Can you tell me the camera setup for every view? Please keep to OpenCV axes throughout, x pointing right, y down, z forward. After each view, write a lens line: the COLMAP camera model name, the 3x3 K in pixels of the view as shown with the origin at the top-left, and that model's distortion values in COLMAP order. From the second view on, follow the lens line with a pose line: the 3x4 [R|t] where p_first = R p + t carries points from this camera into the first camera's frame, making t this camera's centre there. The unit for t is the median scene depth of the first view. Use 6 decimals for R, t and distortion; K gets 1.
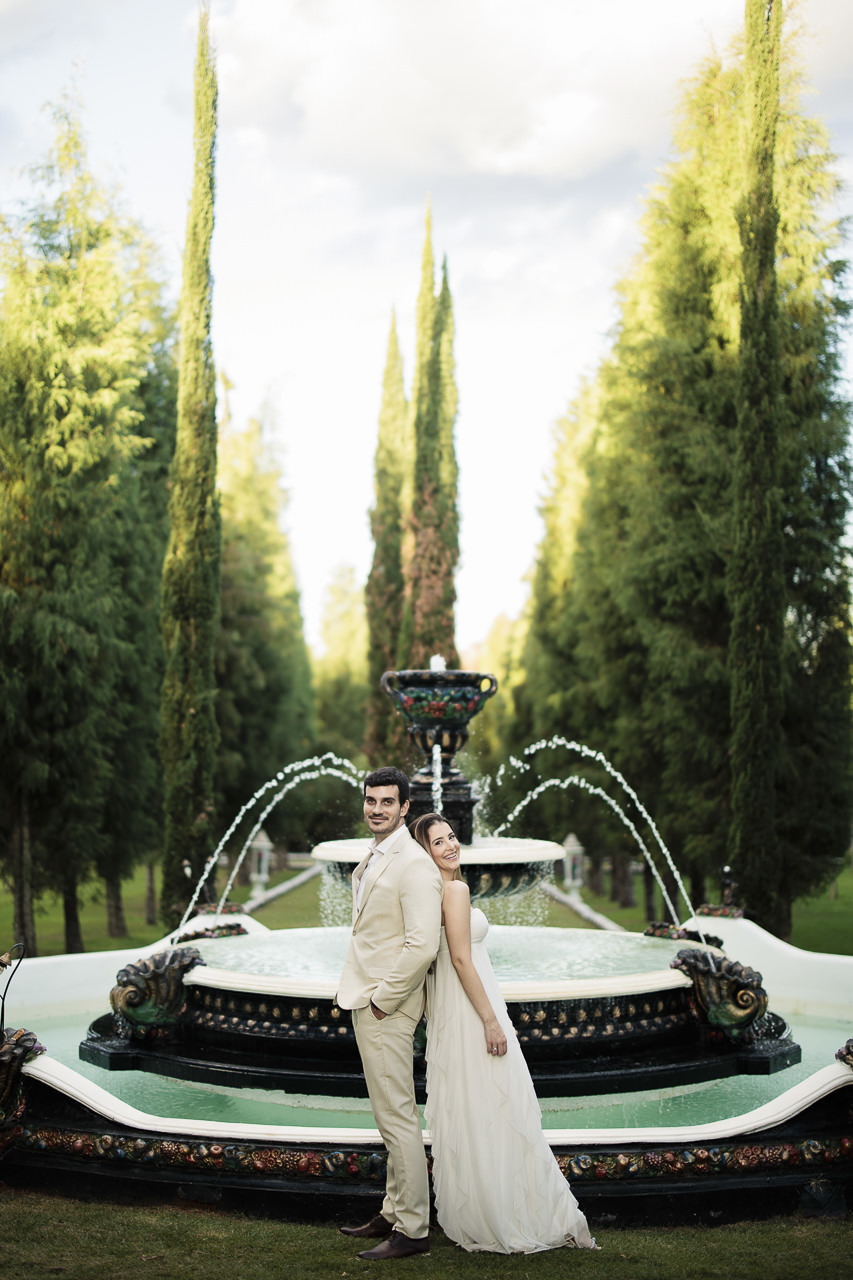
lens RADIAL K [[2126.1, 0, 371.8], [0, 2126.1, 581.1], [0, 0, 1]] dist [-0.090870, 0.250078]
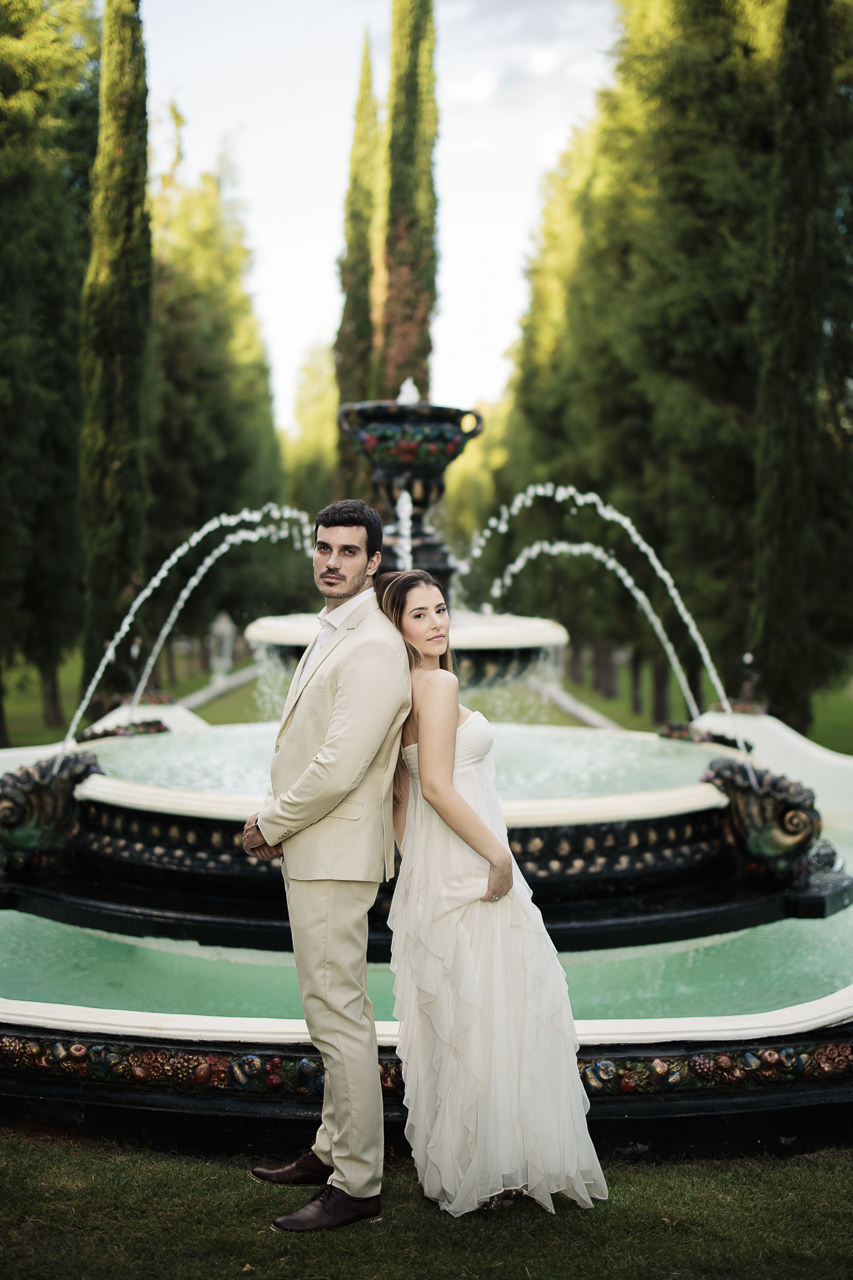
lens RADIAL K [[1993.0, 0, 454.7], [0, 1993.0, 611.9], [0, 0, 1]] dist [-0.097802, 0.143431]
pose [[0.998625, 0.009984, 0.051458, 0.010968], [-0.015659, 0.993688, 0.111084, 0.036843], [-0.050024, -0.111737, 0.992478, 0.261413]]
